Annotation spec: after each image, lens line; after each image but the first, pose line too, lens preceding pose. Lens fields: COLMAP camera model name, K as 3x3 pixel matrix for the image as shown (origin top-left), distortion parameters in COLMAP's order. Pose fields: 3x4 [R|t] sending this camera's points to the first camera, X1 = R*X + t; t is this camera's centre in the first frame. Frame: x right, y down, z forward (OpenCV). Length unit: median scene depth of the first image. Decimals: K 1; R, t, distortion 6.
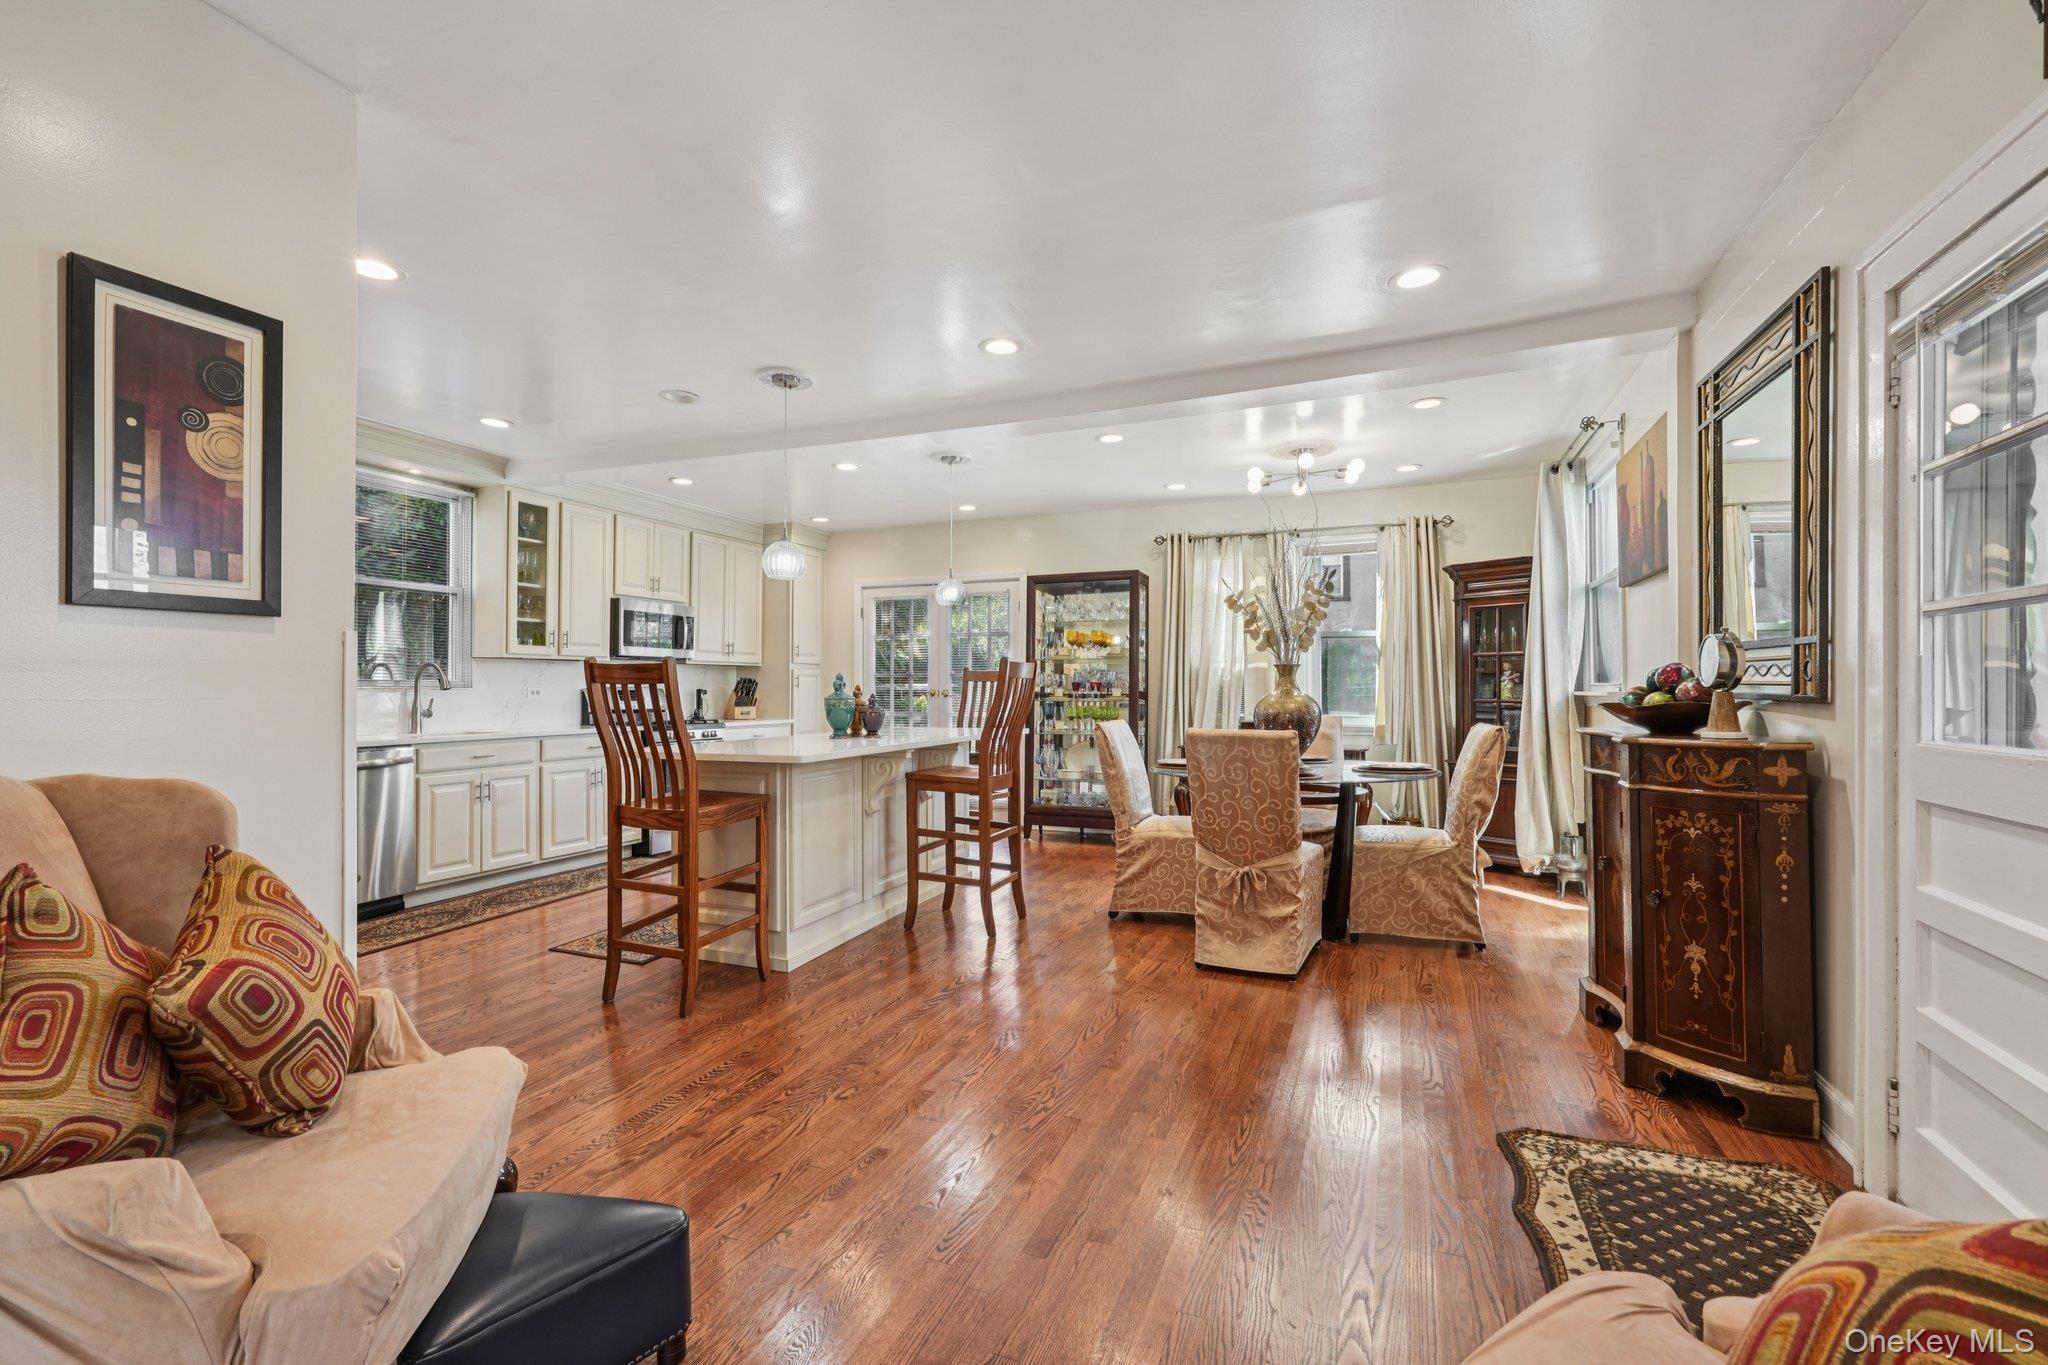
lens RADIAL K [[893.4, 0, 1024.0], [0, 893.4, 682.5], [0, 0, 1]] dist [-0.017992, 0.008799]
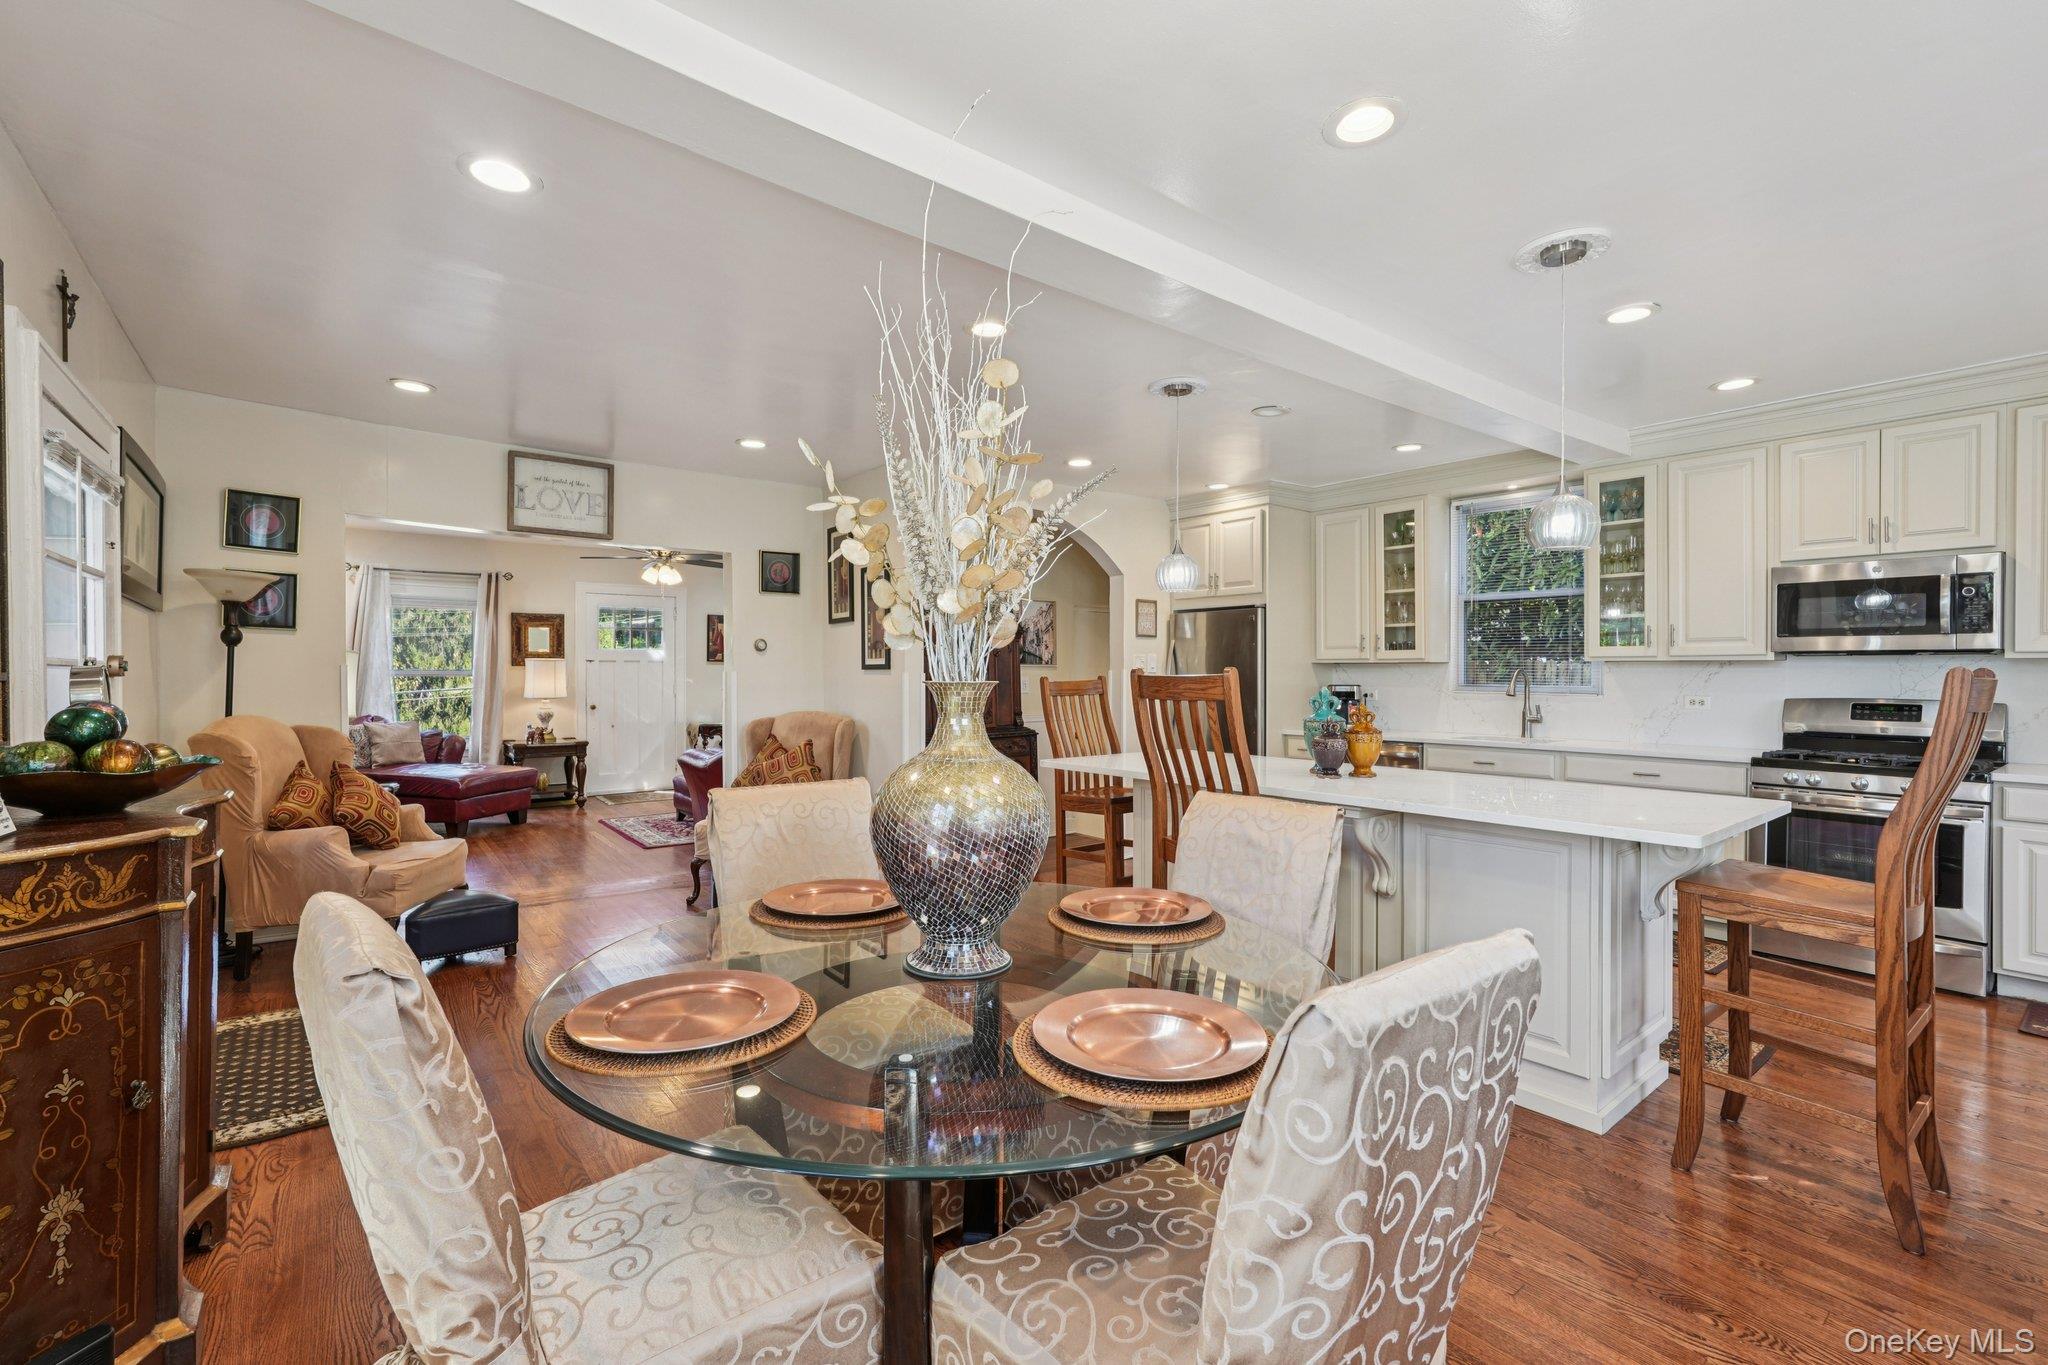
lens RADIAL K [[900.5, 0, 1034.5], [0, 900.5, 679.0], [0, 0, 1]] dist [-0.017766, 0.009192]
pose [[-0.499729, 0.008588, -0.866140, 0.468780], [0.006325, 0.999960, 0.006265, -0.019536], [0.866159, -0.002348, -0.499763, 0.949003]]
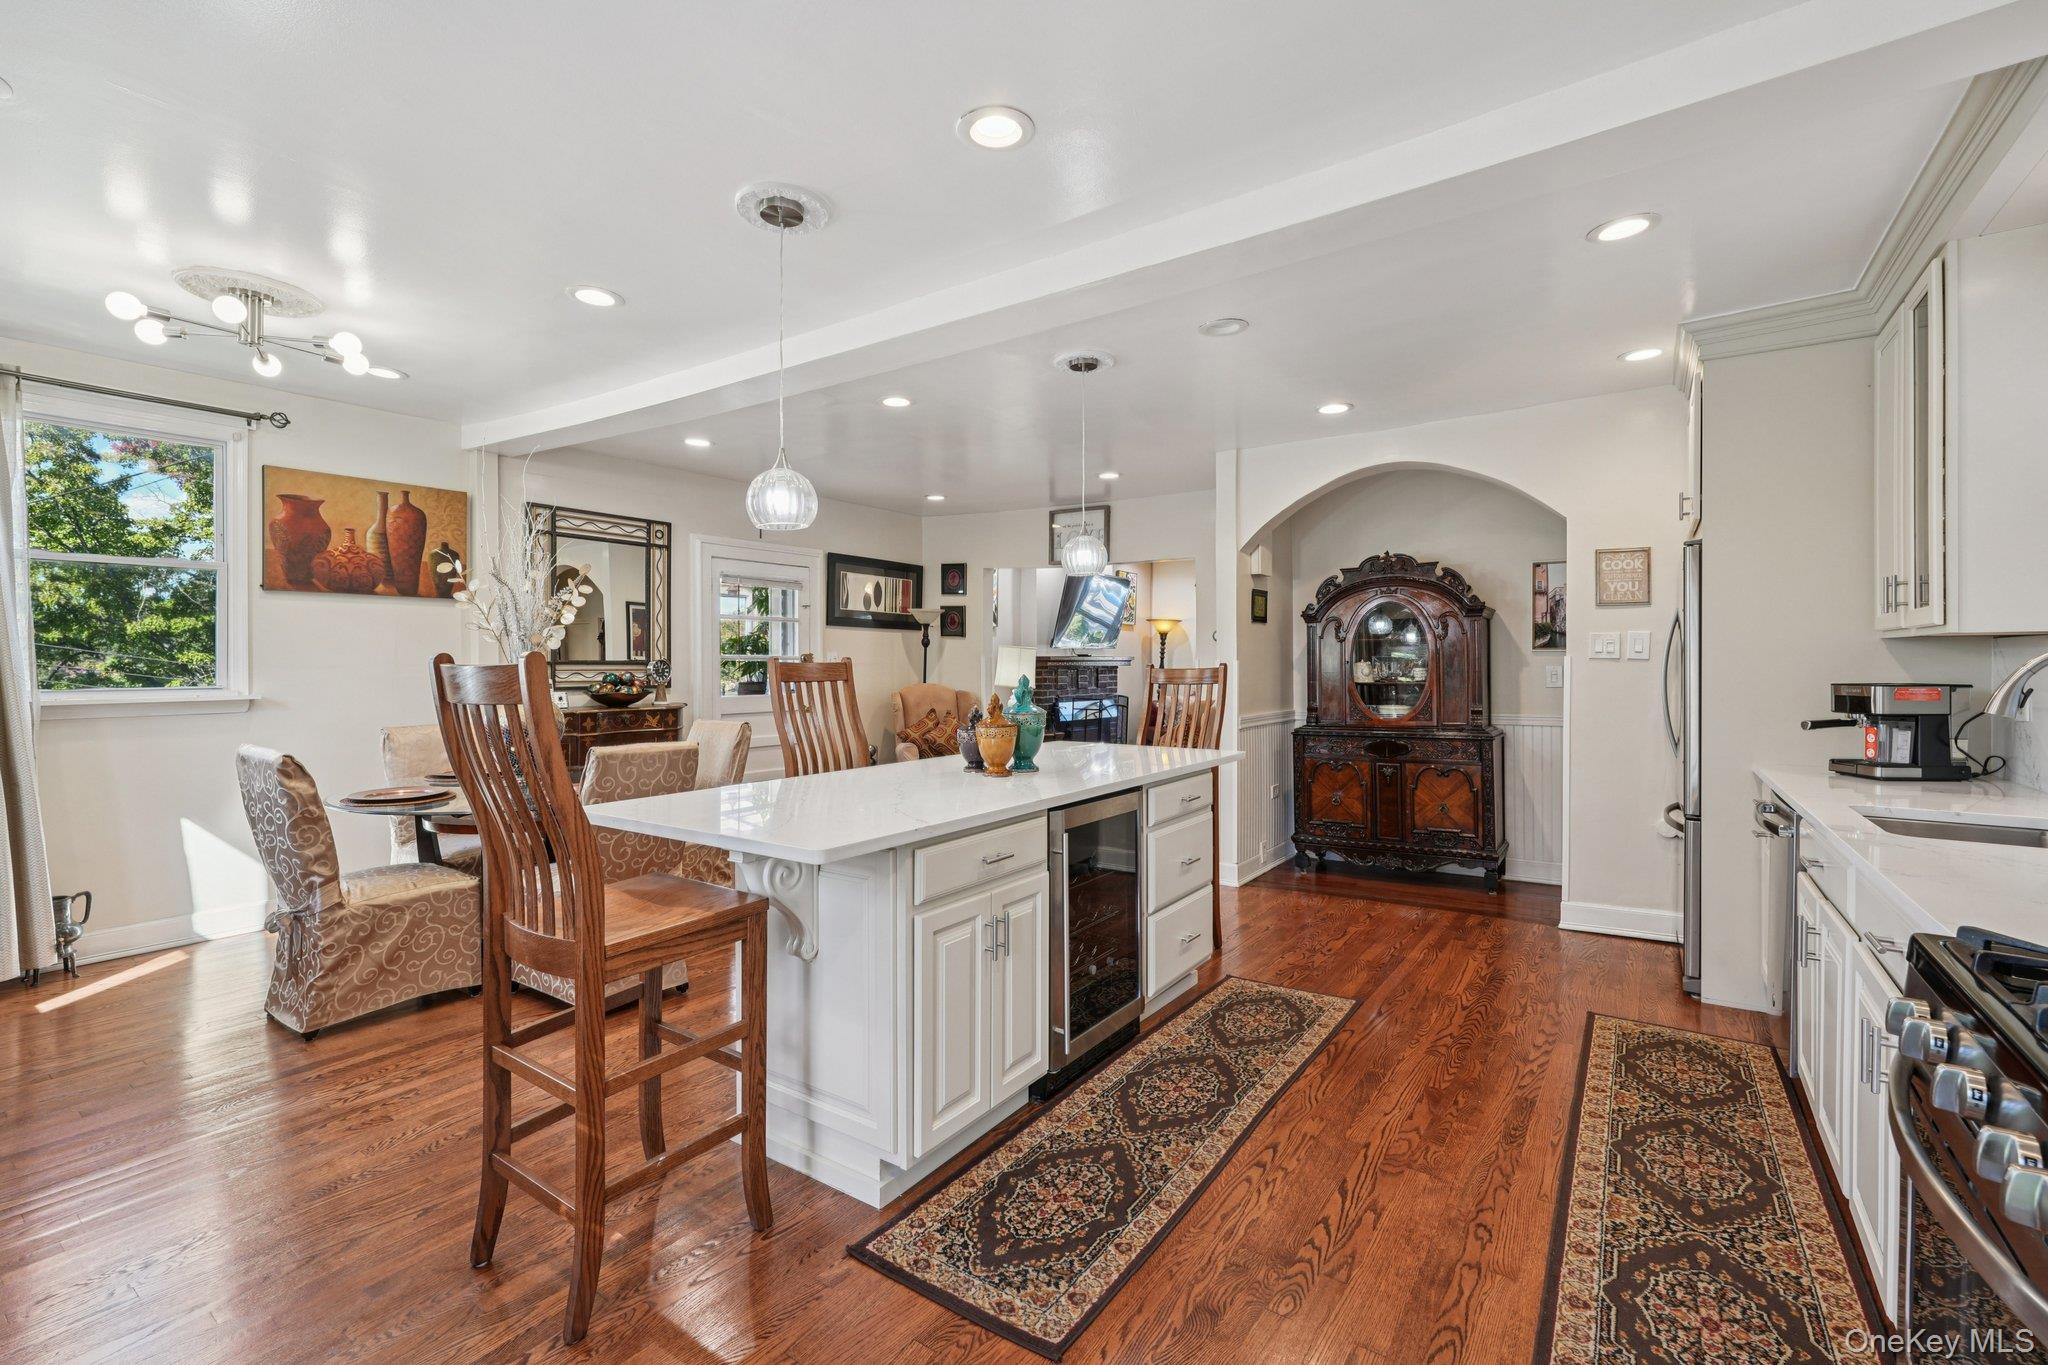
lens RADIAL K [[908.0, 0, 1022.0], [0, 908.0, 660.7], [0, 0, 1]] dist [-0.016562, 0.009797]
pose [[-0.973988, 0.004239, 0.226561, -0.293951], [0.002615, 0.999969, -0.007466, -0.013618], [-0.226585, -0.006679, -0.973968, 1.361331]]
